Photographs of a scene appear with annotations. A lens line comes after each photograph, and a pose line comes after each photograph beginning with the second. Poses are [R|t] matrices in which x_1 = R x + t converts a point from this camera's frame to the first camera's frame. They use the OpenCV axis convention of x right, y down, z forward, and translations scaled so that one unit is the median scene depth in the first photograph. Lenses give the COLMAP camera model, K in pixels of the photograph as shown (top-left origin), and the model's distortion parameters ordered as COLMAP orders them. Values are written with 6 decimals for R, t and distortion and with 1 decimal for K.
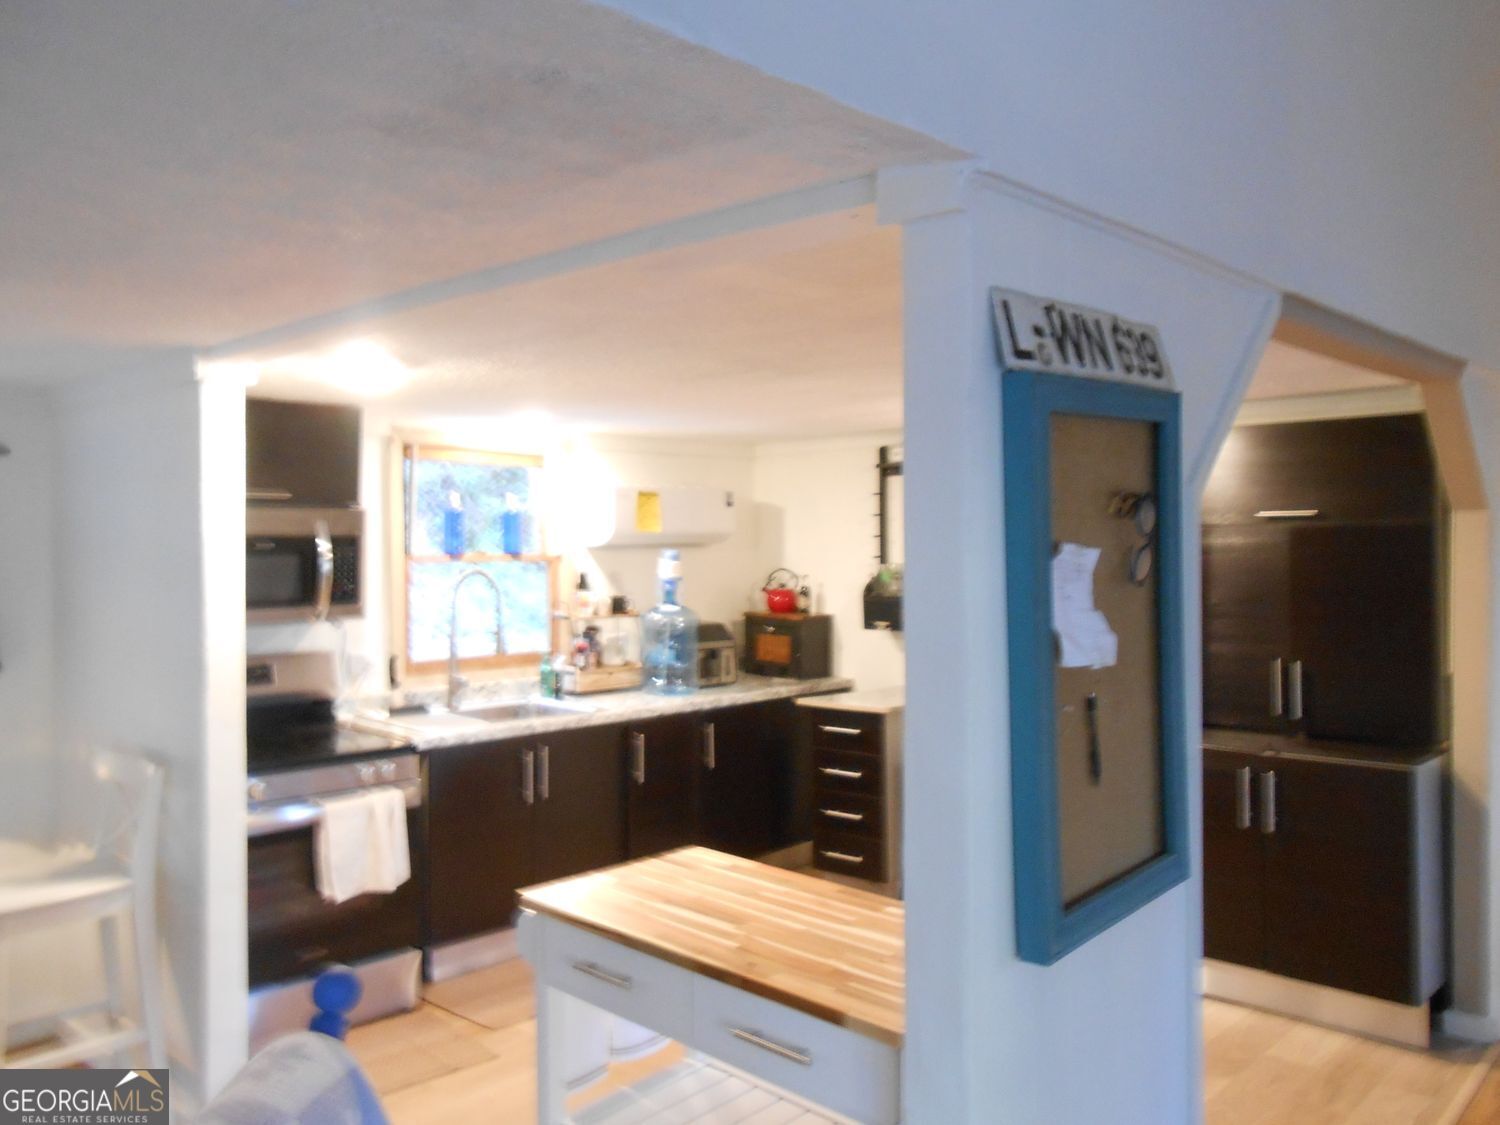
lens RADIAL K [[1181.0, 0, 750.0], [0, 1181.0, 562.5], [0, 0, 1]] dist [-0.037996, 0.059219]
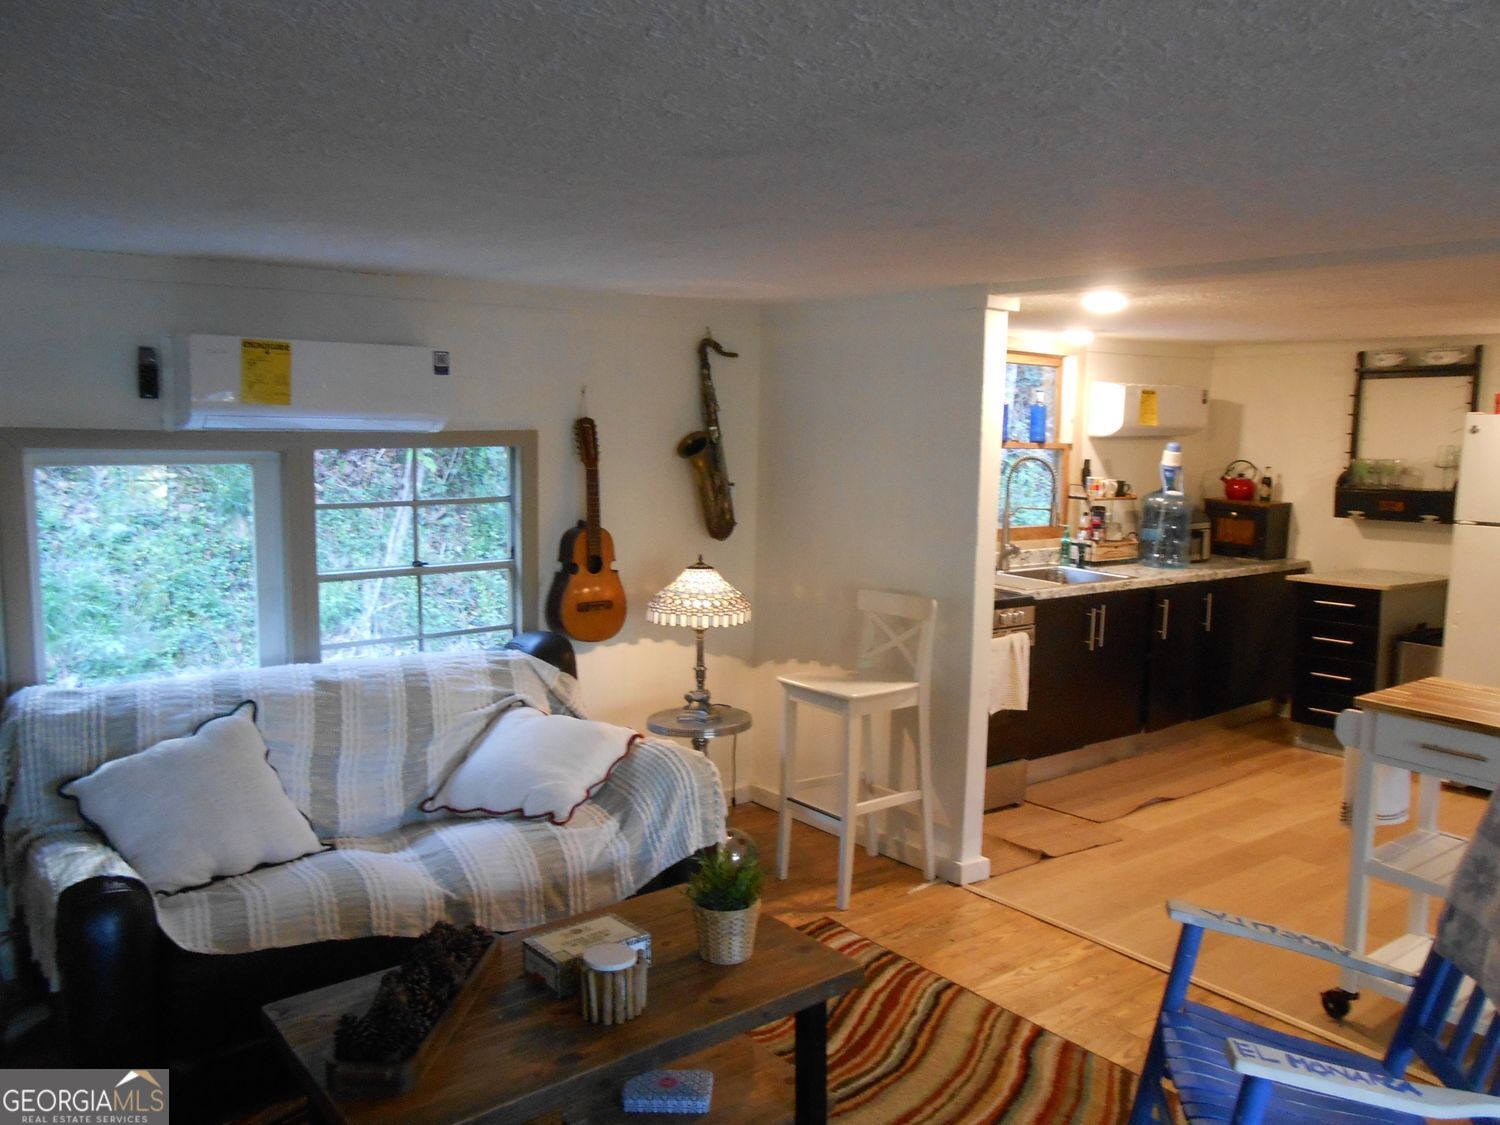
lens RADIAL K [[1181.0, 0, 750.0], [0, 1181.0, 562.5], [0, 0, 1]] dist [-0.037996, 0.059219]
pose [[0.987165, 0.038859, -0.154903, -0.291294], [-0.023239, 0.994574, 0.101398, -0.000599], [0.158003, -0.096496, 0.982712, -0.200009]]
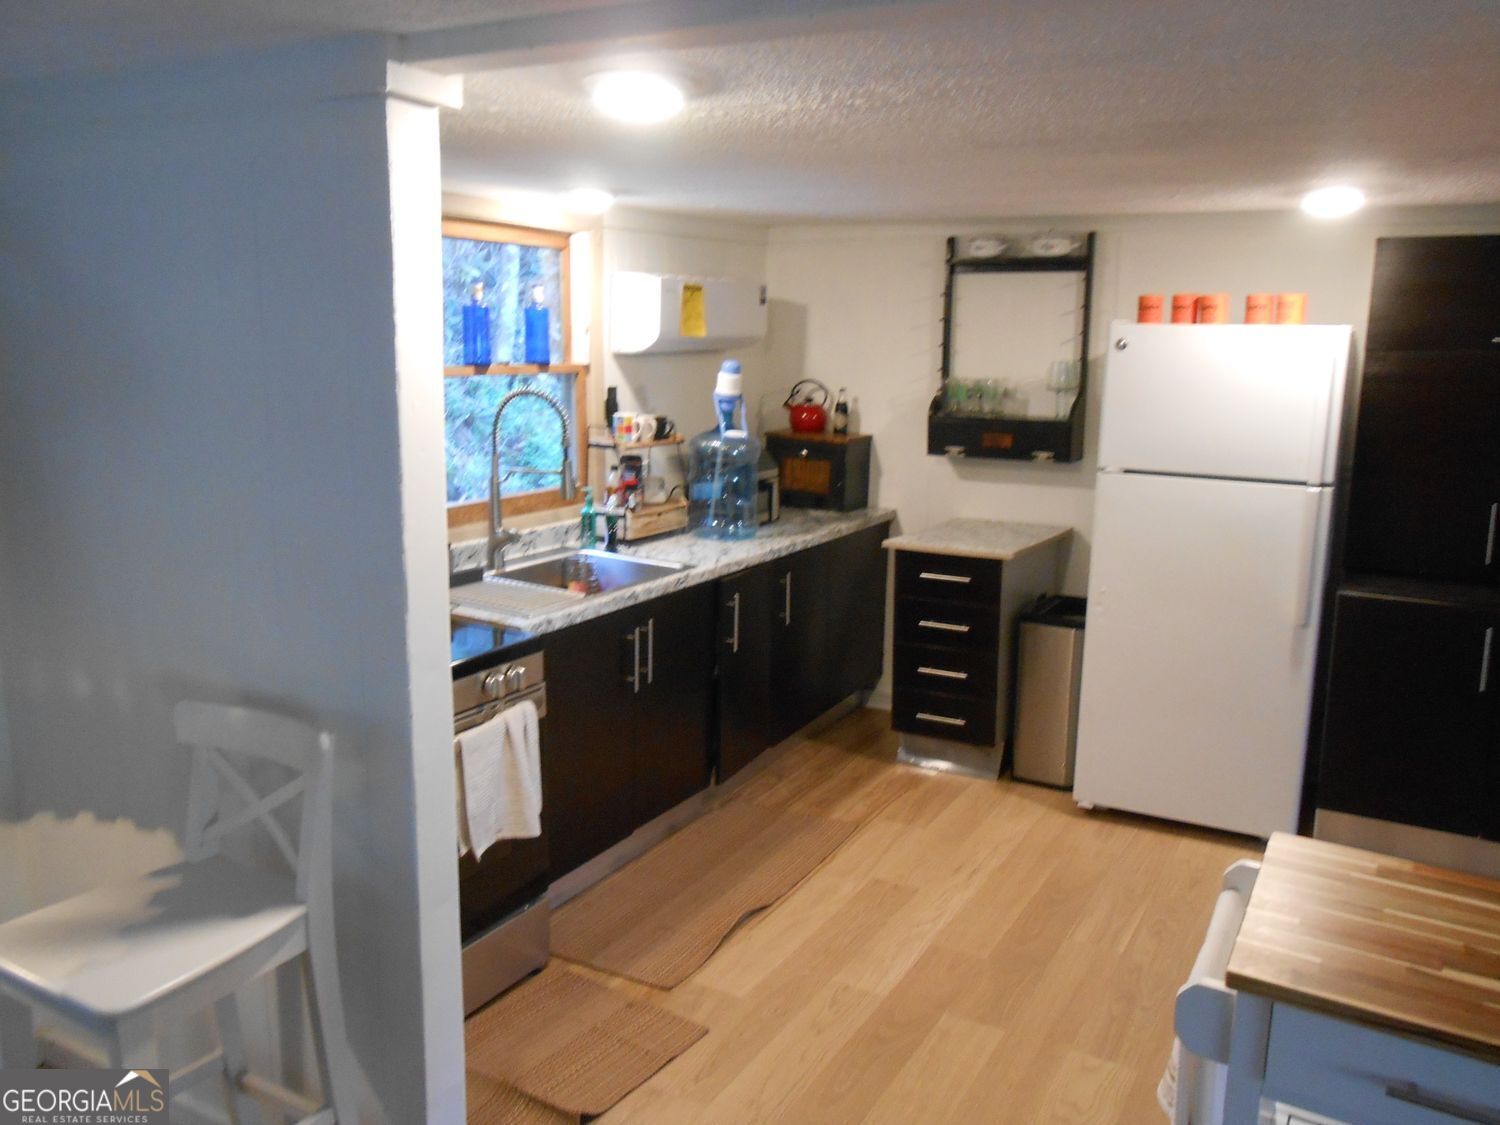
lens RADIAL K [[1181.0, 0, 750.0], [0, 1181.0, 562.5], [0, 0, 1]] dist [-0.037996, 0.059219]
pose [[0.971118, -0.027375, 0.237025, -0.248106], [-0.016011, 0.983681, 0.179207, -0.019351], [-0.238062, -0.177826, 0.954832, 0.202672]]
